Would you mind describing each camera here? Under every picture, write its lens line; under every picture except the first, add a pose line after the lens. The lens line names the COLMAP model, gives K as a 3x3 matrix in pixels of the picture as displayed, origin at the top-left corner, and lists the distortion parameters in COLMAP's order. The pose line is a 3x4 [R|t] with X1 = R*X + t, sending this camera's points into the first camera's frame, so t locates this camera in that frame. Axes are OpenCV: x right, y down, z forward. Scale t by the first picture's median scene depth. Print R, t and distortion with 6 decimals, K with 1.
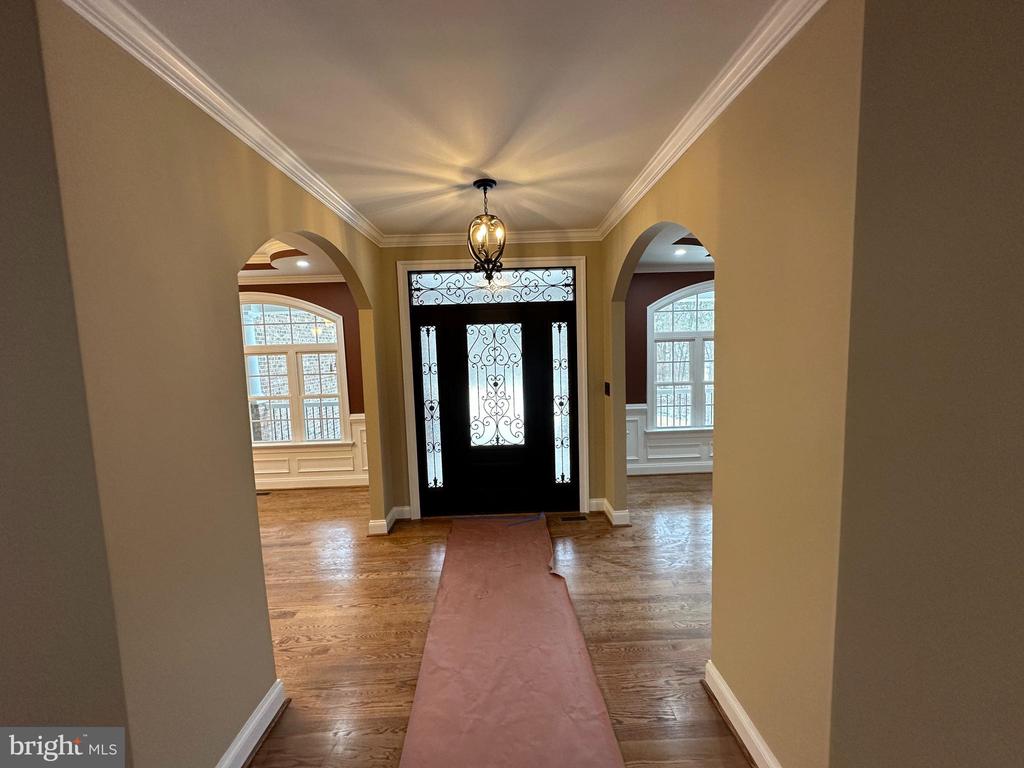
lens RADIAL K [[406.7, 0, 512.0], [0, 406.7, 384.0], [0, 0, 1]] dist [-0.001642, 0.000021]
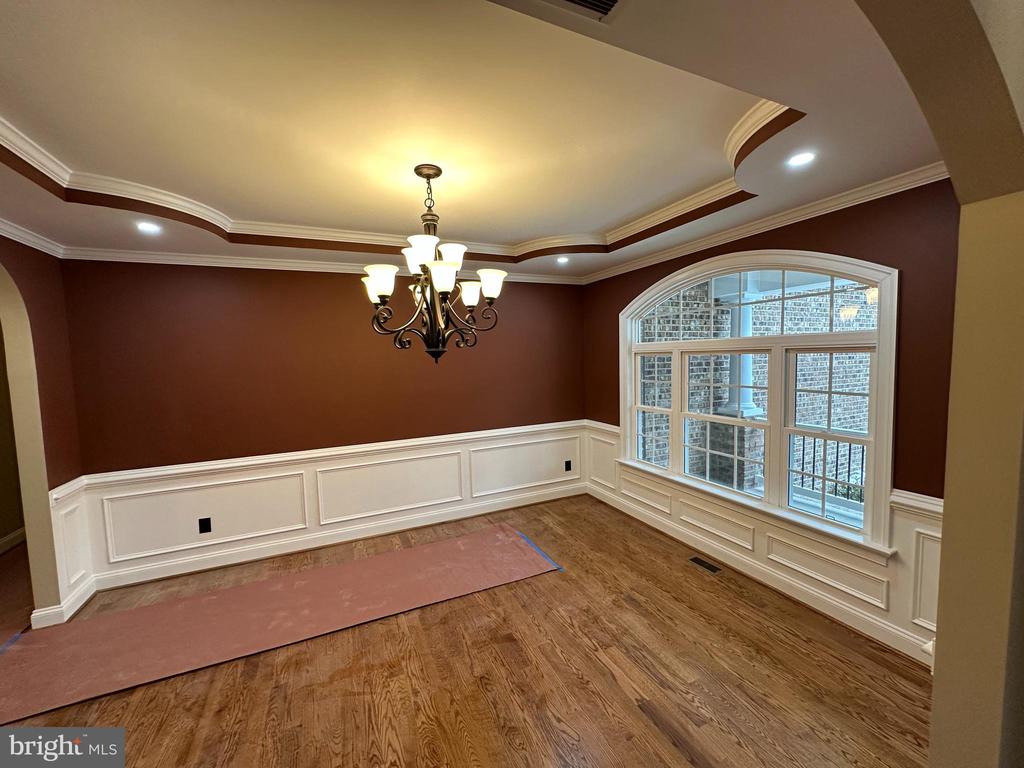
lens RADIAL K [[406.7, 0, 512.0], [0, 406.7, 384.0], [0, 0, 1]] dist [-0.001642, 0.000021]
pose [[0.398518, 0.087833, -0.912945, -0.165905], [-0.071772, 0.995338, 0.064430, -0.039736], [0.914348, 0.039847, 0.402964, 0.427452]]
